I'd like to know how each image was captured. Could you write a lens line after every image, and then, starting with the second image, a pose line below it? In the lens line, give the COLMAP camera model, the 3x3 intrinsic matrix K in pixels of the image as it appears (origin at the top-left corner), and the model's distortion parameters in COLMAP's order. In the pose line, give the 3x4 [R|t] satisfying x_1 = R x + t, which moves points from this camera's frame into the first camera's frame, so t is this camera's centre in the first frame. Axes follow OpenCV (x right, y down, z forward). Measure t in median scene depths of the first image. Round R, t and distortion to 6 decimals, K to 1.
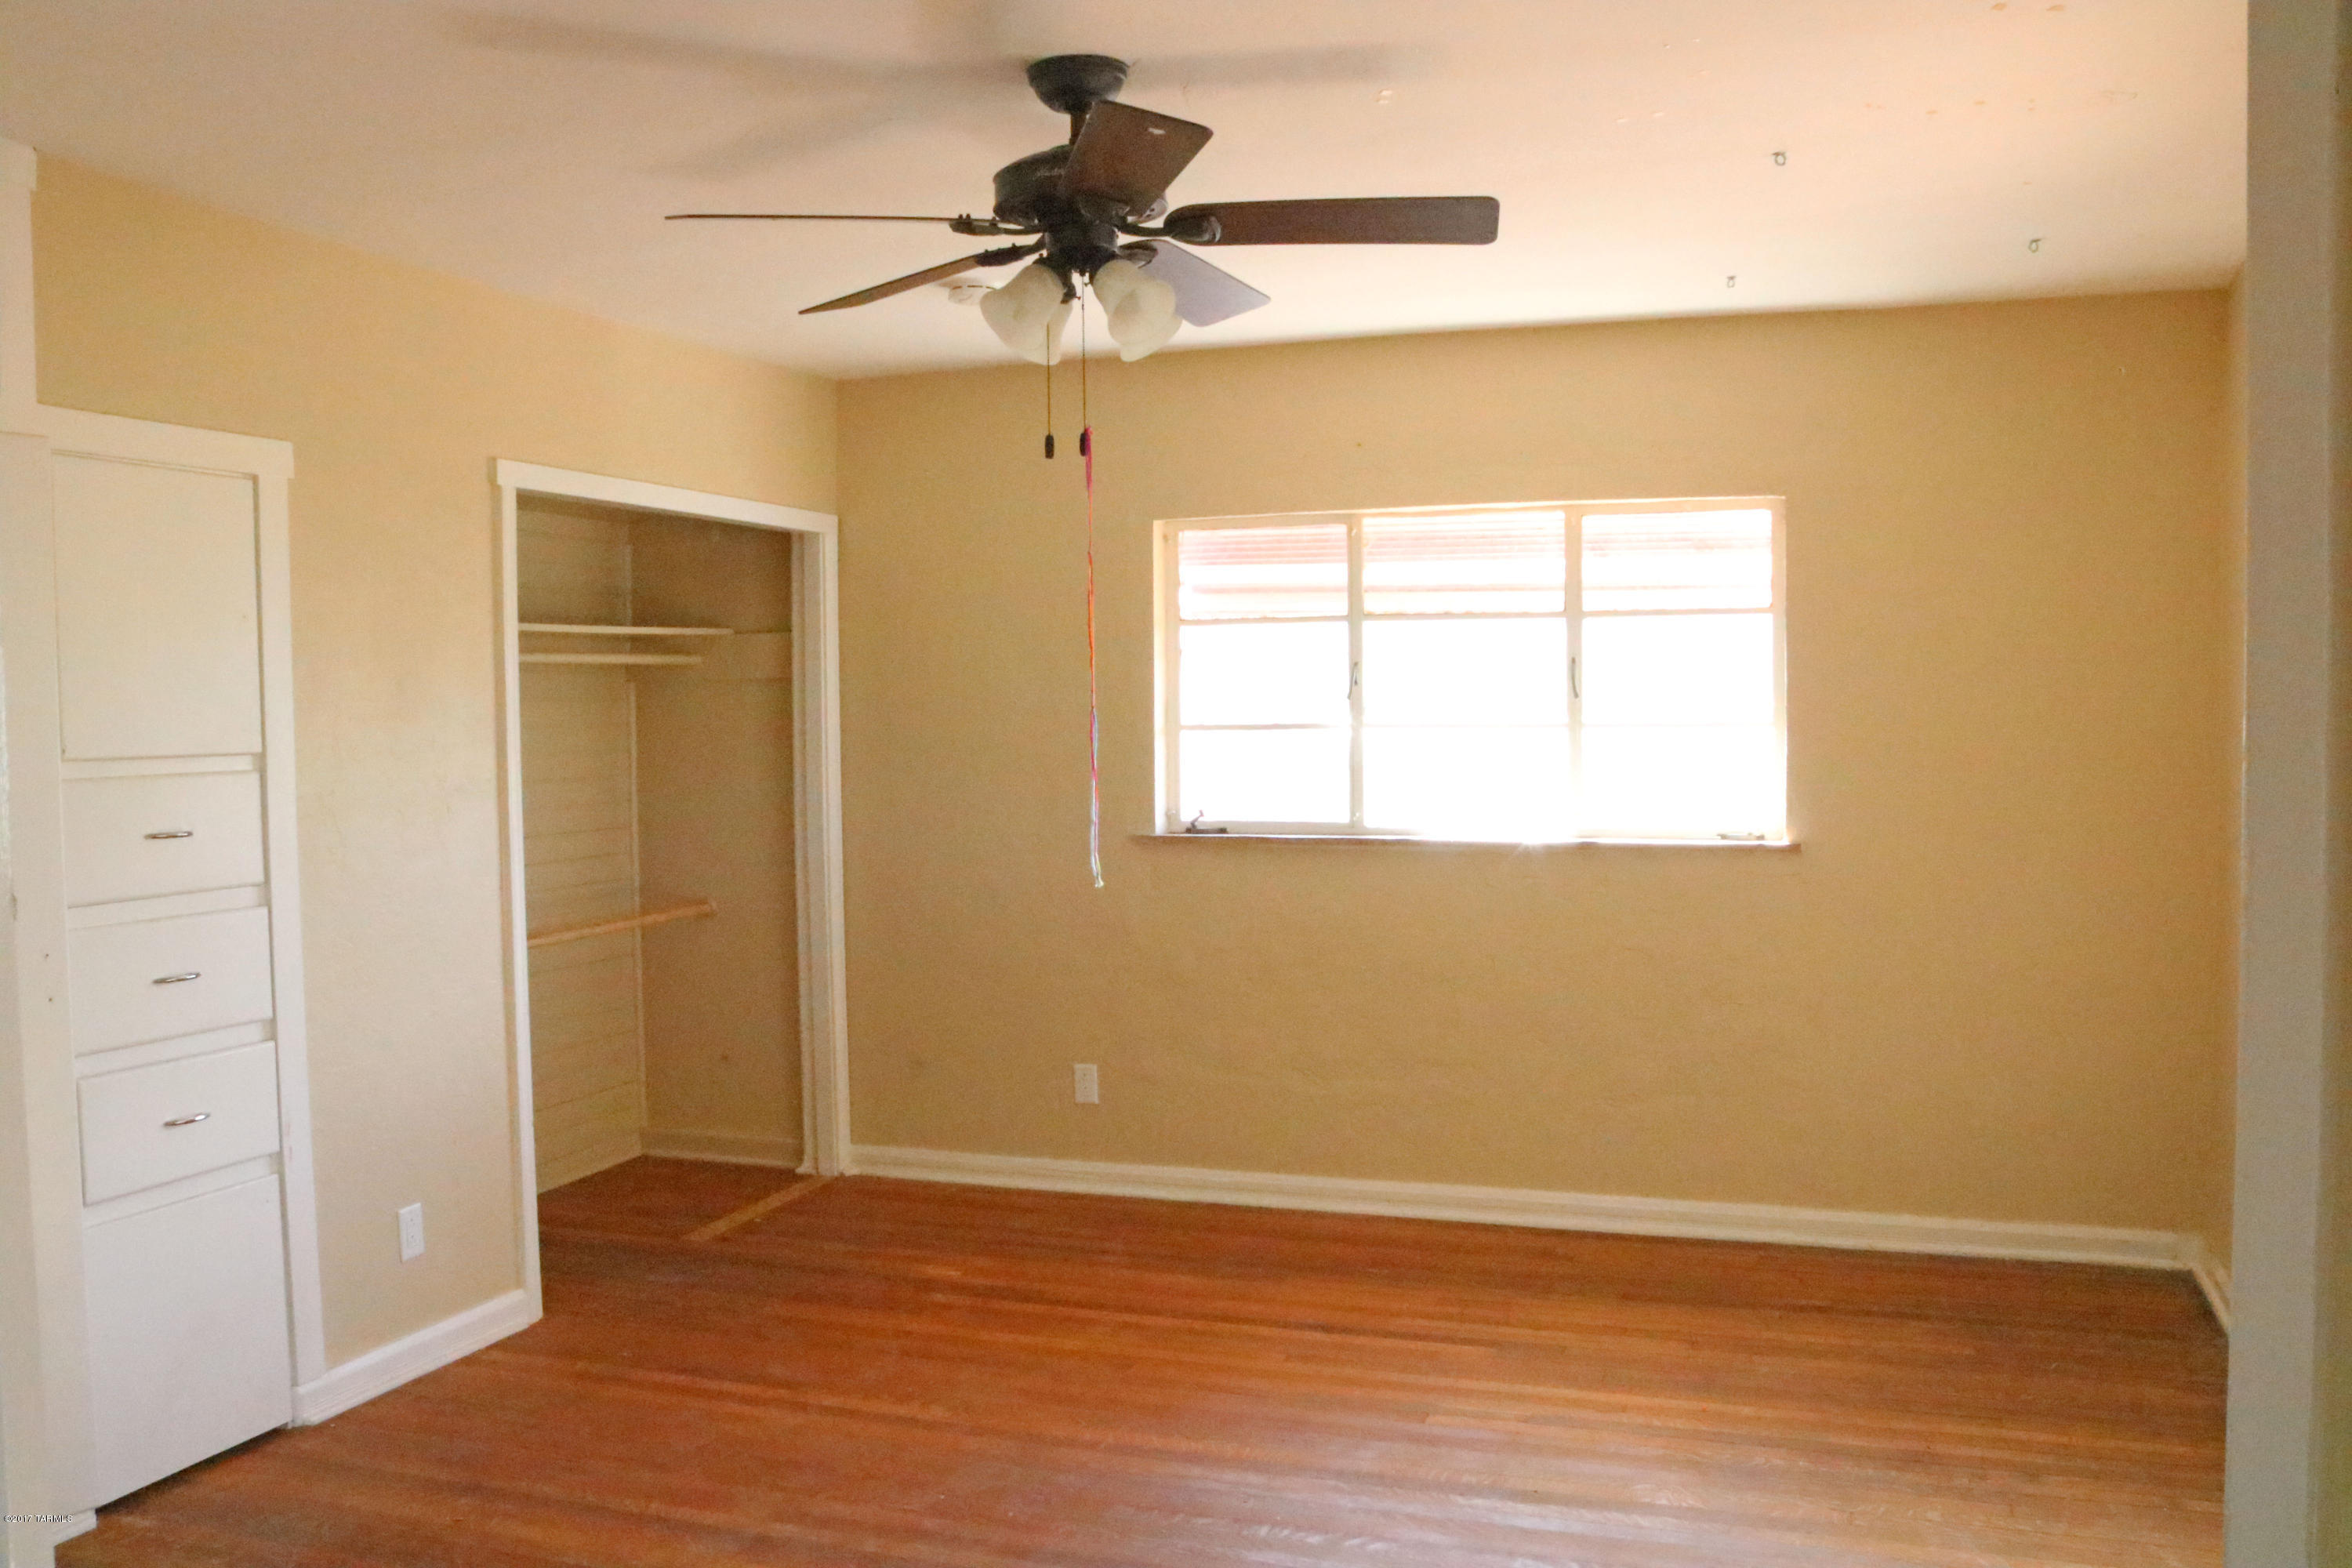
lens RADIAL K [[1909.7, 0, 1139.9], [0, 1909.7, 792.5], [0, 0, 1]] dist [-0.170200, 0.132665]
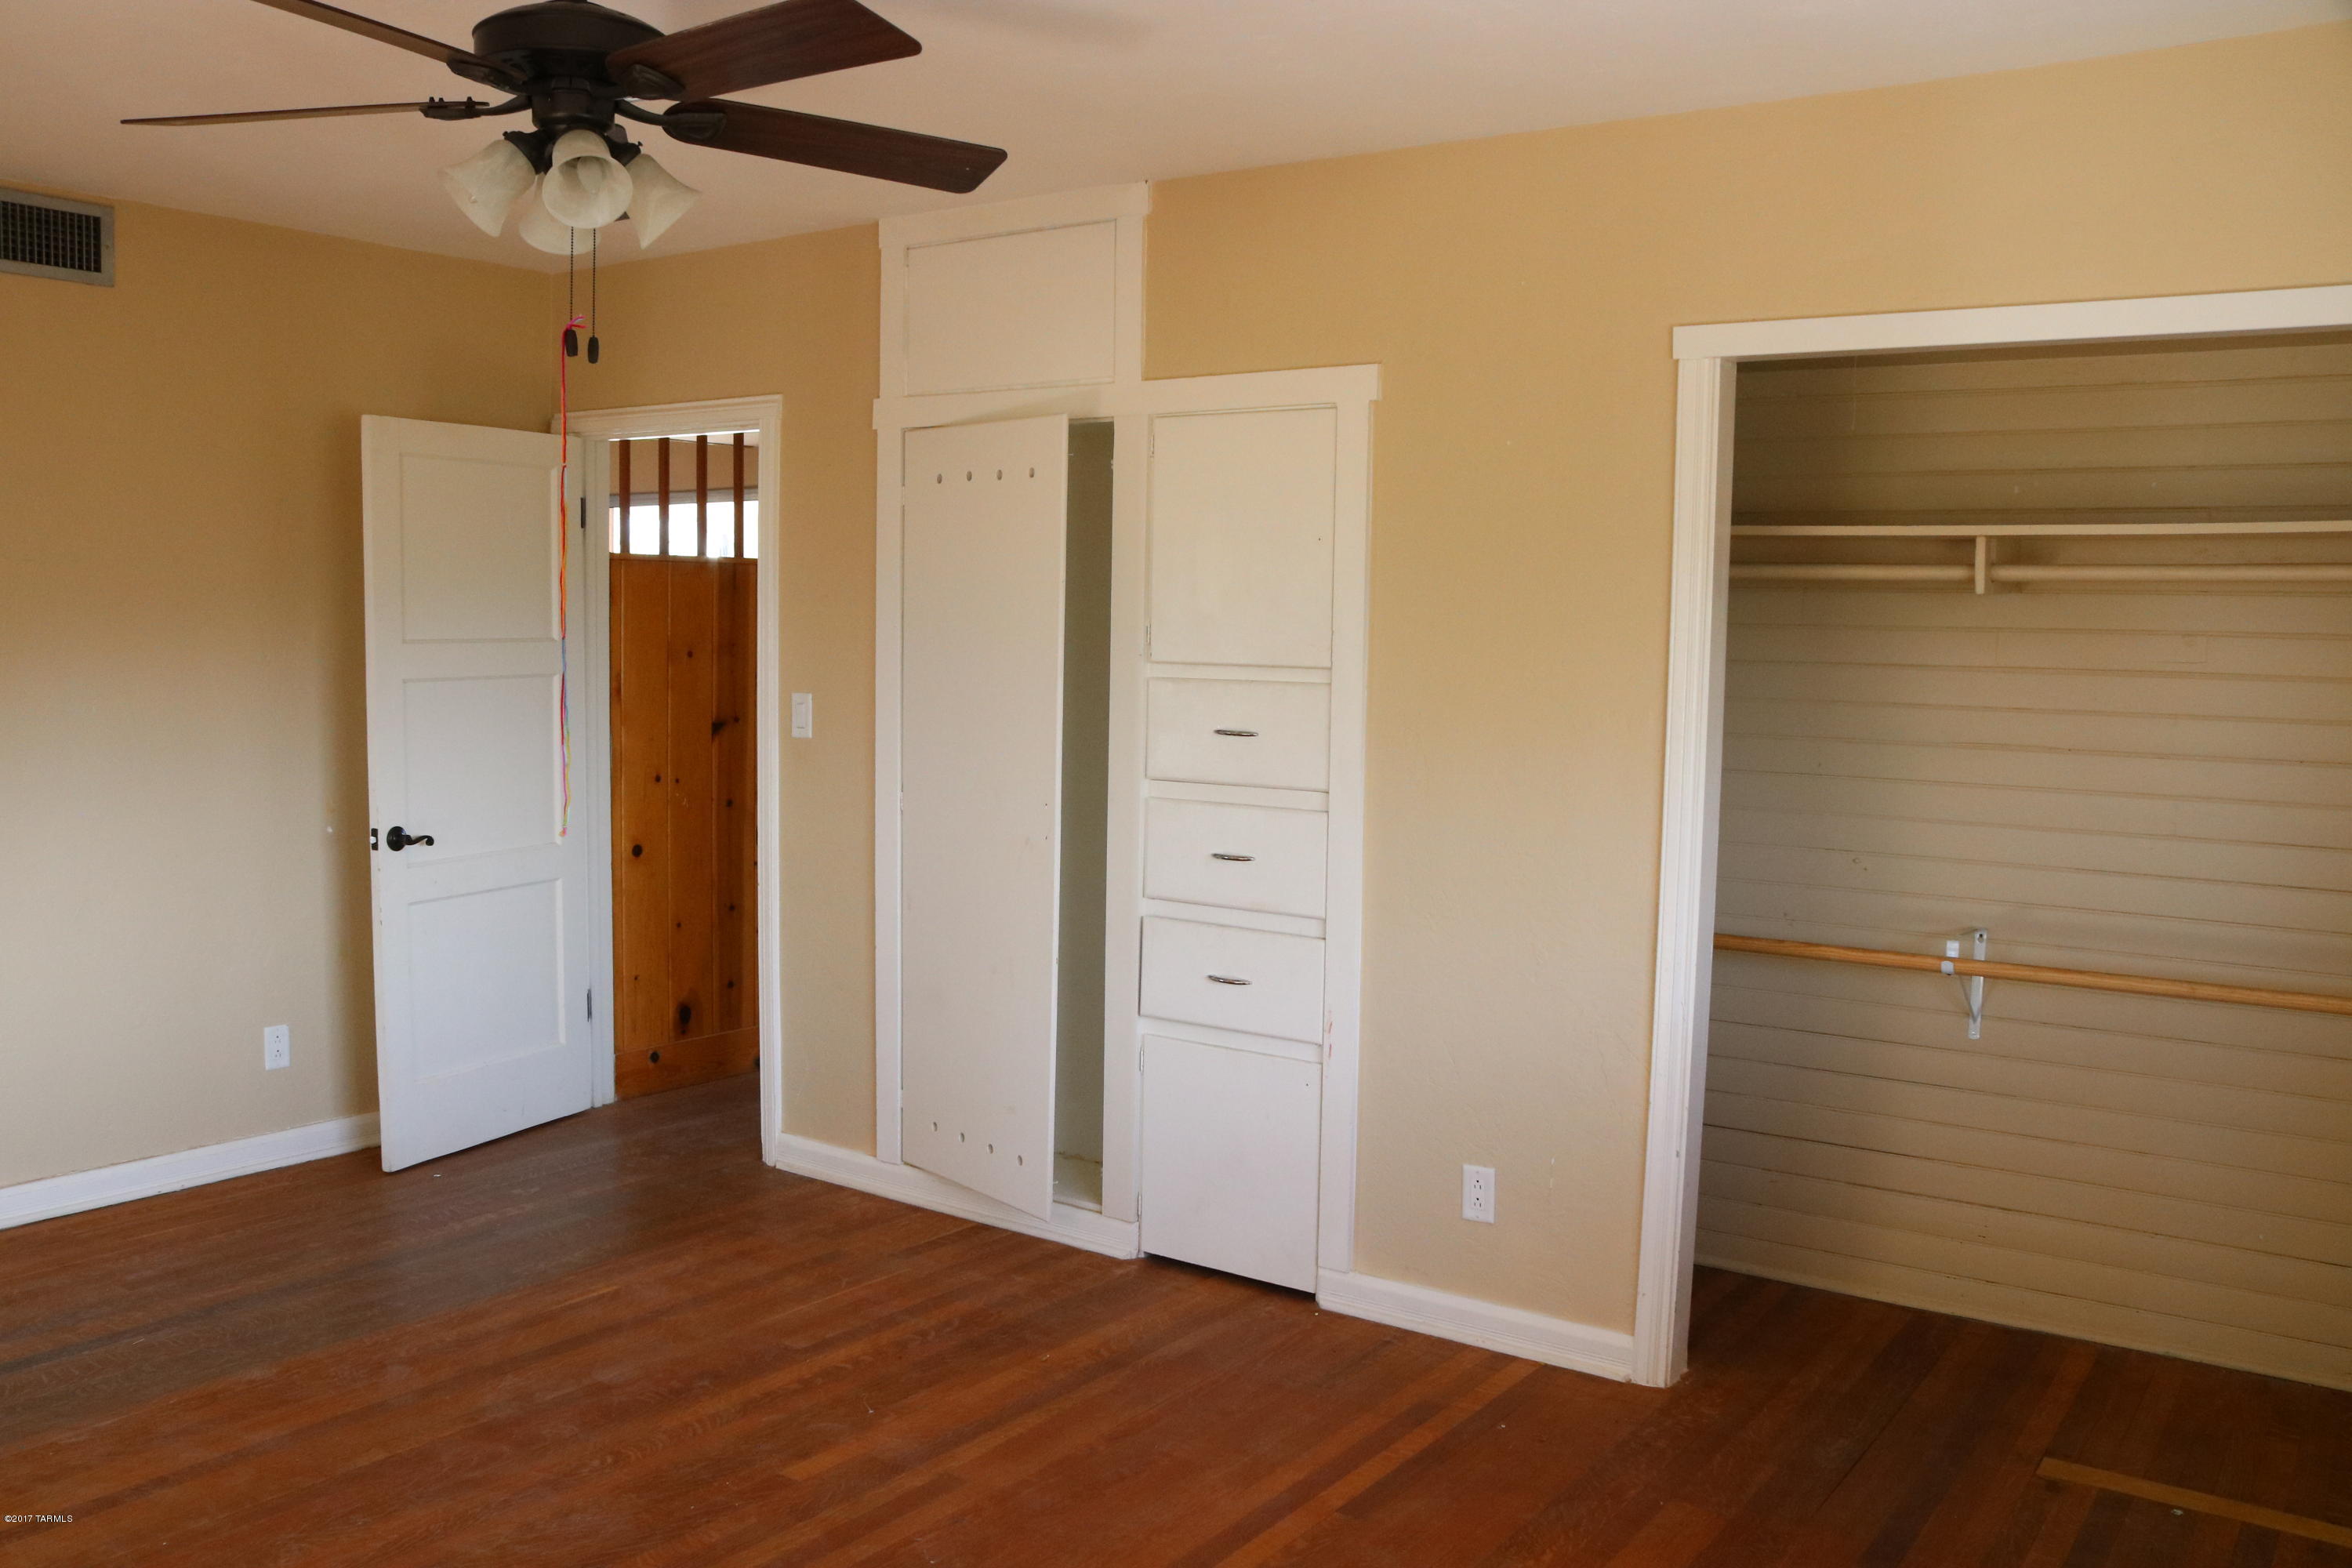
lens RADIAL K [[1909.7, 0, 1139.9], [0, 1909.7, 792.5], [0, 0, 1]] dist [-0.170200, 0.132665]
pose [[-0.268437, 0.095833, -0.958519, 0.591190], [-0.050581, 0.992264, 0.113372, -0.067216], [0.961968, 0.078916, -0.261513, 1.168437]]
